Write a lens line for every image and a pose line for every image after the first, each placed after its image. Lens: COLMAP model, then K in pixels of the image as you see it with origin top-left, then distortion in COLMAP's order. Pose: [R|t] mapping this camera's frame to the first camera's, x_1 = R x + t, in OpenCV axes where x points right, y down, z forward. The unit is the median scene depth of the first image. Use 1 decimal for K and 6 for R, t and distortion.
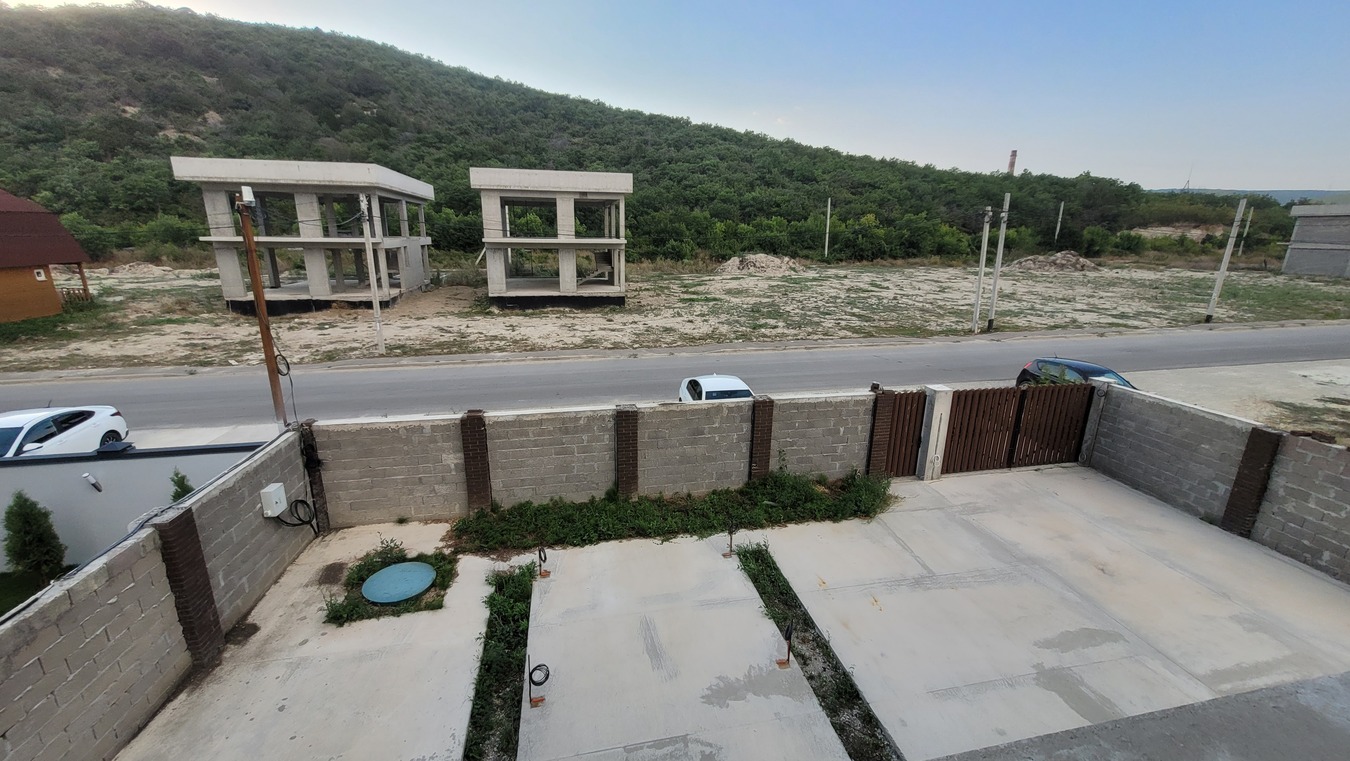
lens RADIAL K [[534.6, 0, 674.3], [0, 534.6, 376.6], [0, 0, 1]] dist [0.003595, 0.000341]
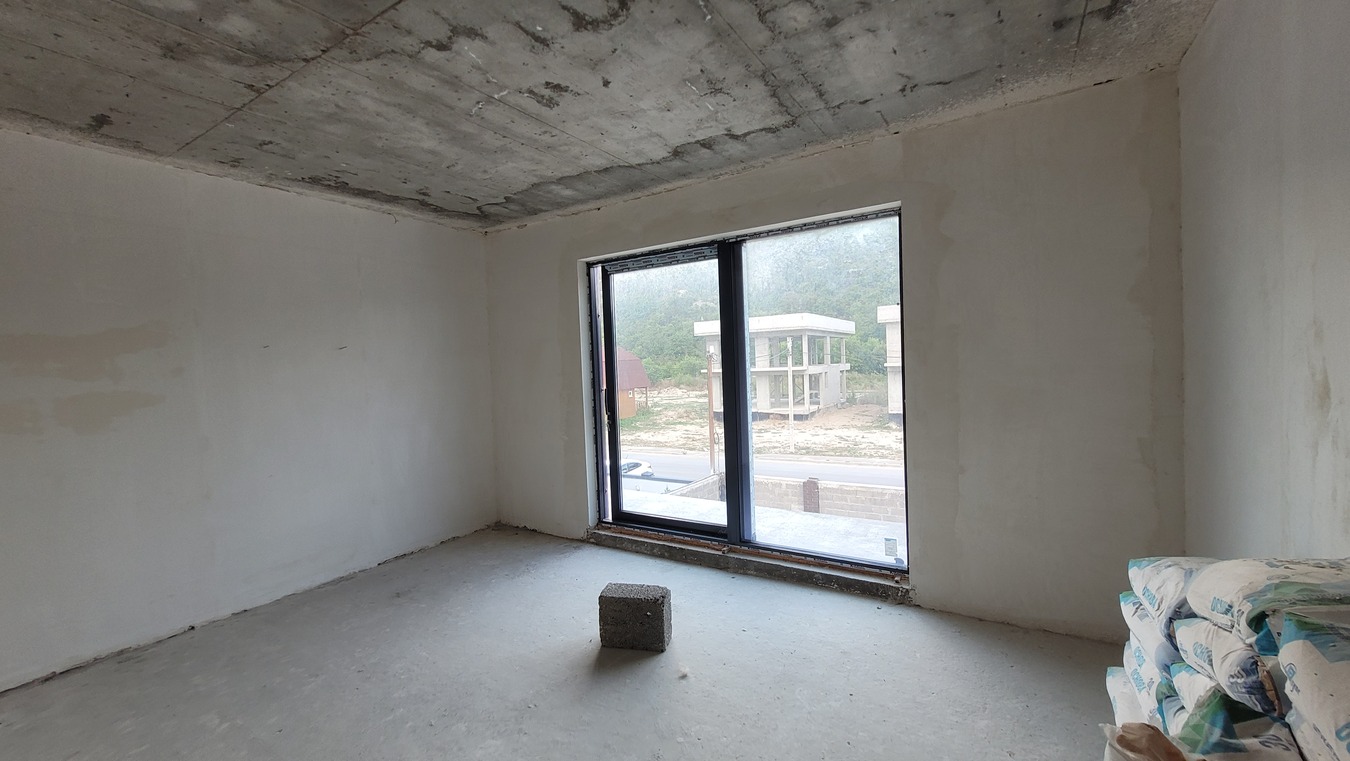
lens RADIAL K [[534.6, 0, 678.7], [0, 534.6, 380.3], [0, 0, 1]] dist [0.003595, 0.000341]
pose [[0.722976, -0.018450, -0.690626, 0.121827], [-0.132398, 0.977416, -0.164711, 0.028486], [0.678068, 0.210519, 0.704206, -0.114065]]
